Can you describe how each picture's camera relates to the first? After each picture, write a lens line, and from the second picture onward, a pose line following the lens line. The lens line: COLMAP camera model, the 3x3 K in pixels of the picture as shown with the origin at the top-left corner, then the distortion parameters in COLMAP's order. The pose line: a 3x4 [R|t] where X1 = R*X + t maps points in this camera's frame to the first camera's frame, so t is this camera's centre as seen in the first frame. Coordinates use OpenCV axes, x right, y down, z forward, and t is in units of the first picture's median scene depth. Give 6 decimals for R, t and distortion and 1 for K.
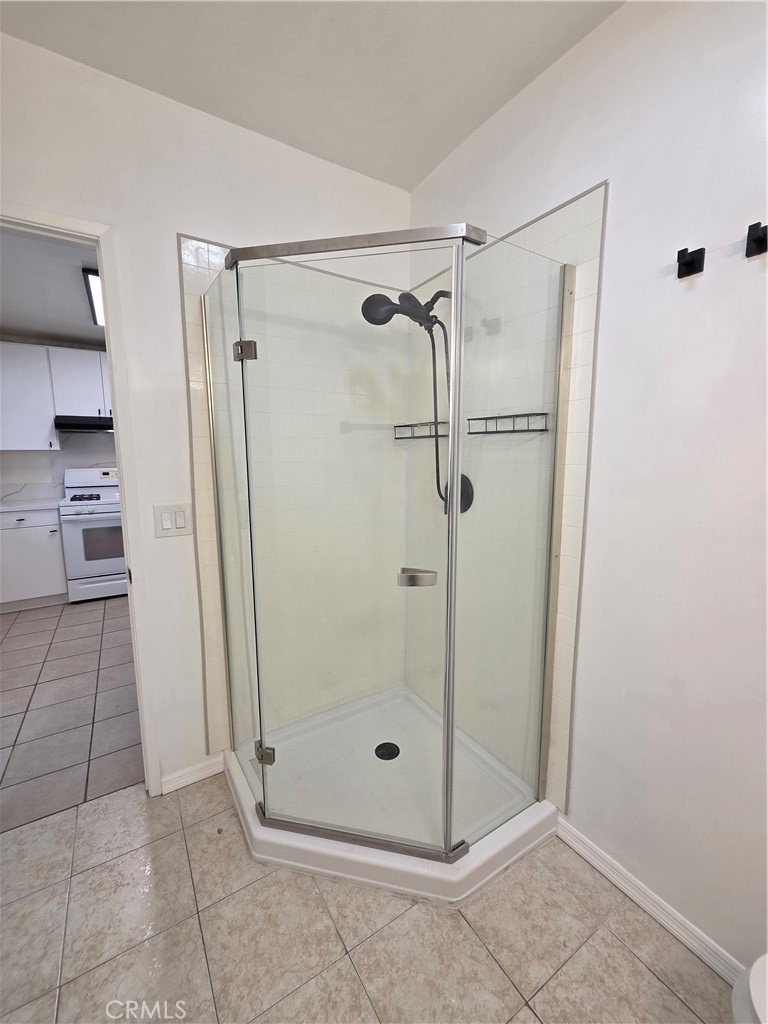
lens RADIAL K [[419.6, 0, 383.6], [0, 419.6, 512.2], [0, 0, 1]] dist [-0.000436, -0.000393]
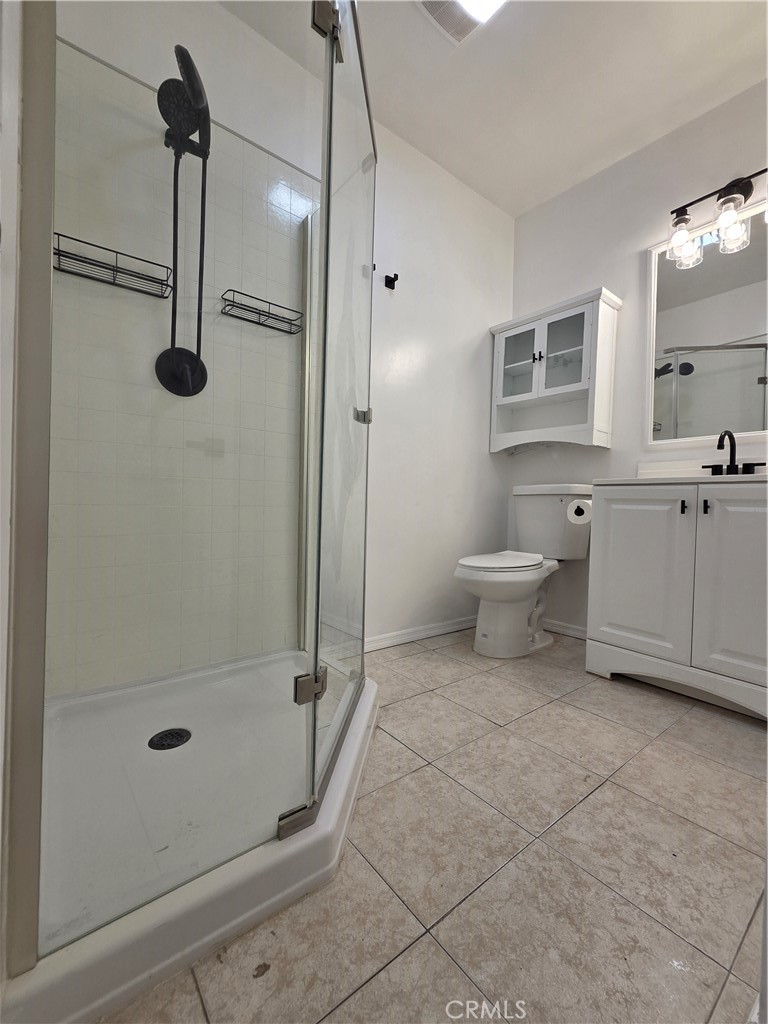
lens RADIAL K [[419.6, 0, 381.4], [0, 419.6, 507.2], [0, 0, 1]] dist [-0.000436, -0.000393]
pose [[-0.095241, -0.009739, 0.995407, -1.036922], [0.134873, 0.990605, 0.022596, 0.380667], [-0.986275, 0.136405, -0.093032, 1.079314]]
